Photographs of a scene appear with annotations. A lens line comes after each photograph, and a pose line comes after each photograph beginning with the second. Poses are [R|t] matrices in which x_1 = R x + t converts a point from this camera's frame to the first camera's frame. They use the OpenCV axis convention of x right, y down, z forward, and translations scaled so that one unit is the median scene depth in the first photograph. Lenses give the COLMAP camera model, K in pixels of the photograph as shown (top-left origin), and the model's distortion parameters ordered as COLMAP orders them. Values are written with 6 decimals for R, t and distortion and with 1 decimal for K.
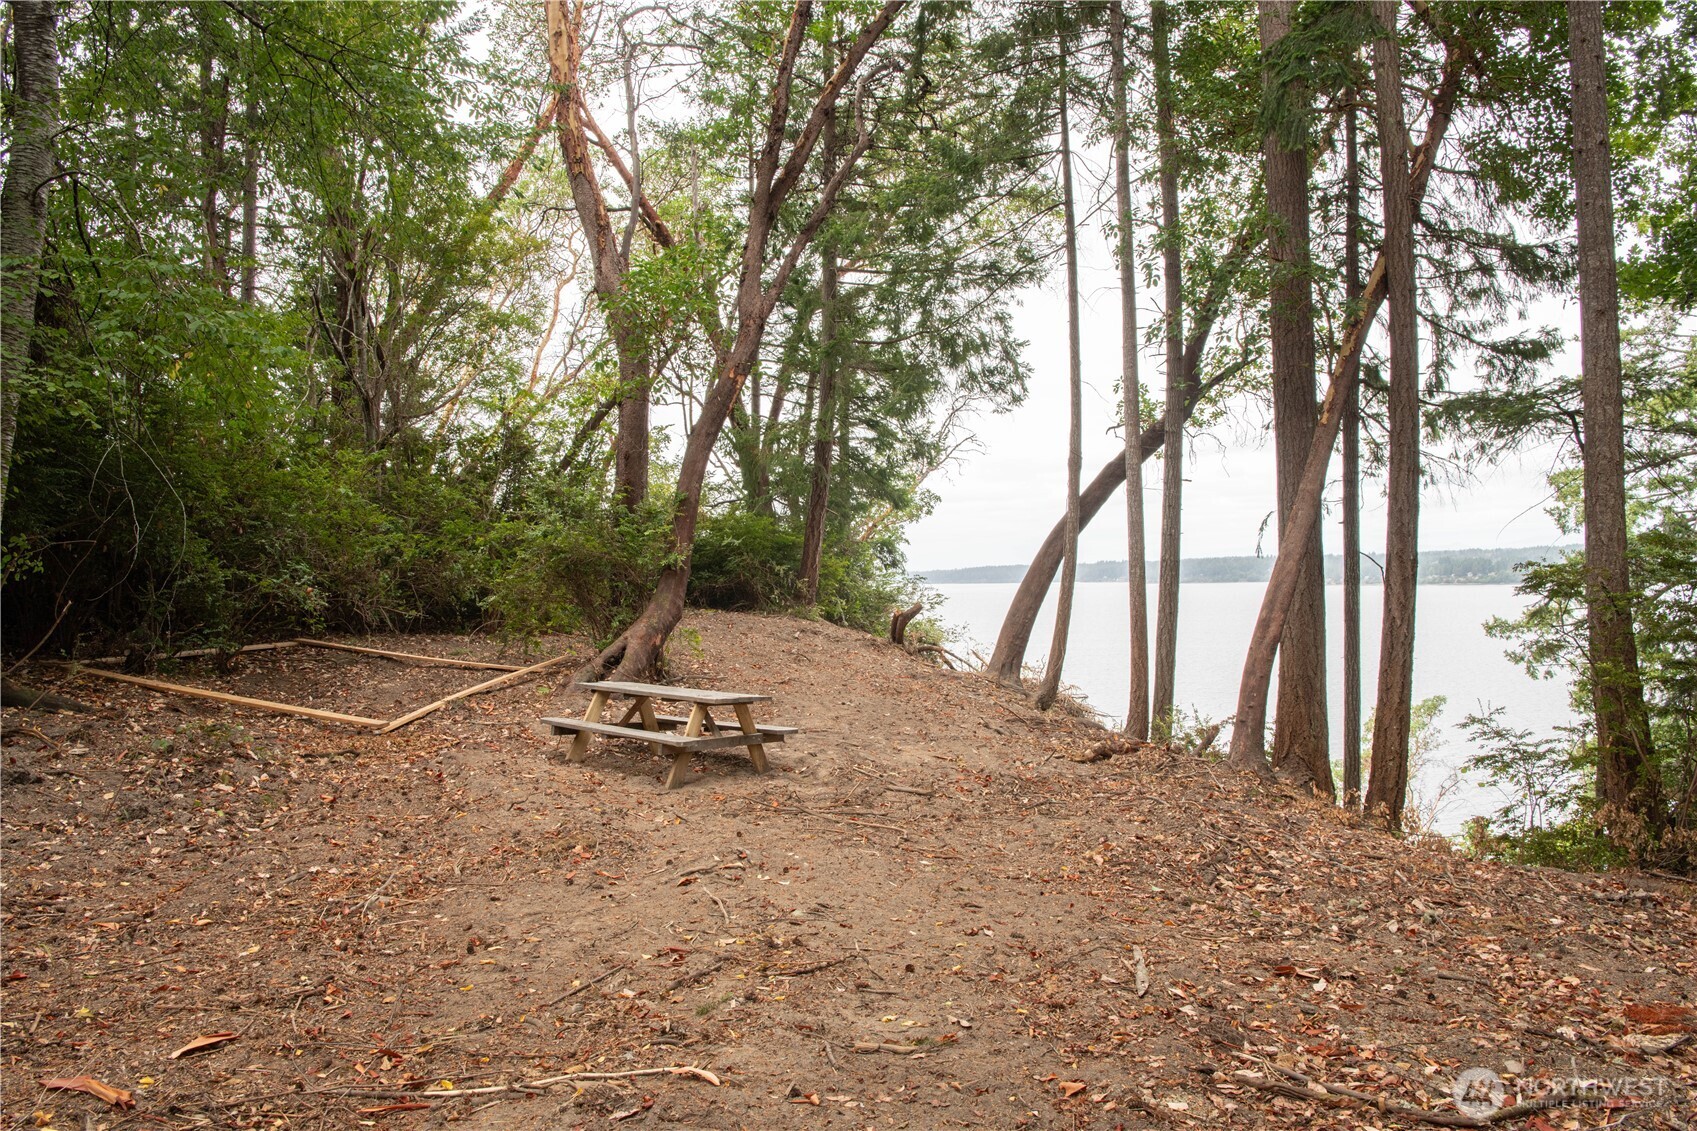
lens RADIAL K [[1180.7, 0, 847.3], [0, 1180.7, 575.3], [0, 0, 1]] dist [-0.059139, 0.001907]
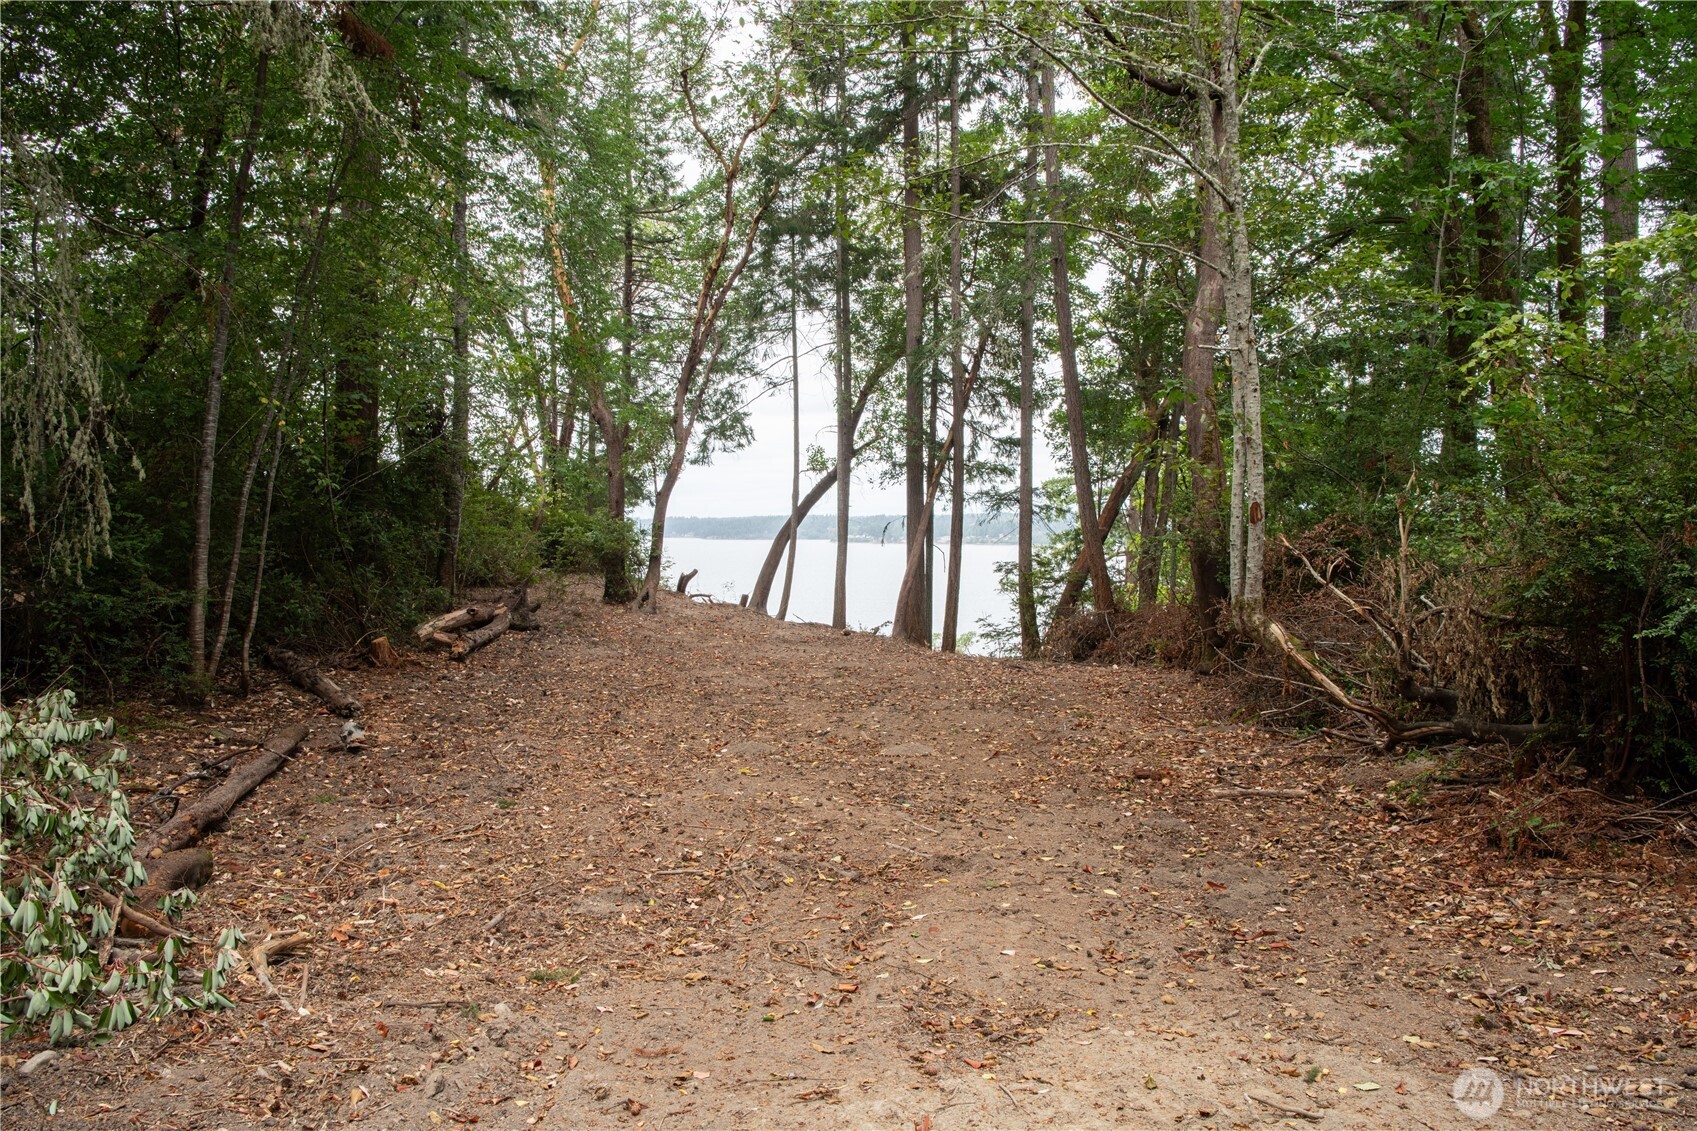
lens RADIAL K [[1149.4, 0, 848.3], [0, 1149.4, 564.7], [0, 0, 1]] dist [-0.002321, 0.000131]
pose [[0.934446, 0.006960, 0.356037, -0.347746], [-0.016229, 0.999602, 0.023055, -0.026655], [-0.355735, -0.027322, 0.934188, -0.683837]]
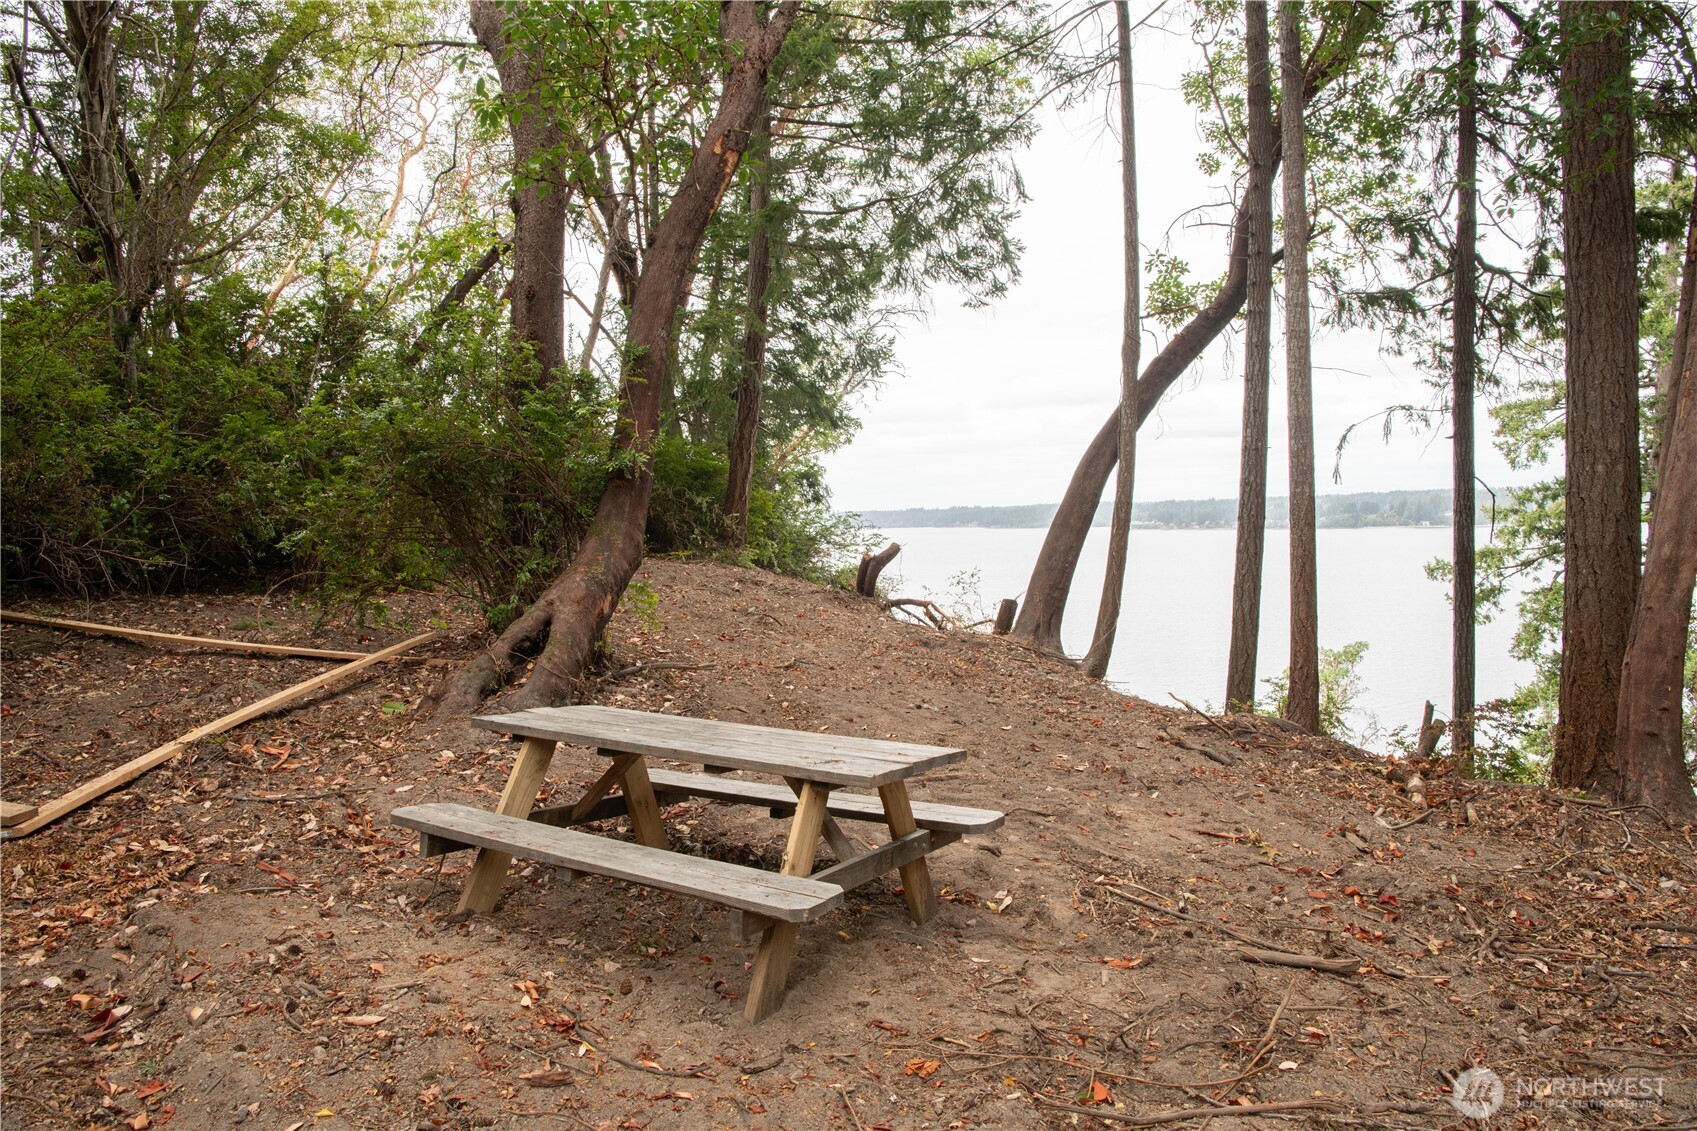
lens RADIAL K [[1180.7, 0, 842.3], [0, 1180.7, 559.3], [0, 0, 1]] dist [-0.059139, 0.001907]
pose [[0.992994, -0.006995, 0.117959, -0.068183], [0.003174, 0.999465, 0.032543, 0.009385], [-0.118123, -0.031940, 0.992485, 0.259545]]
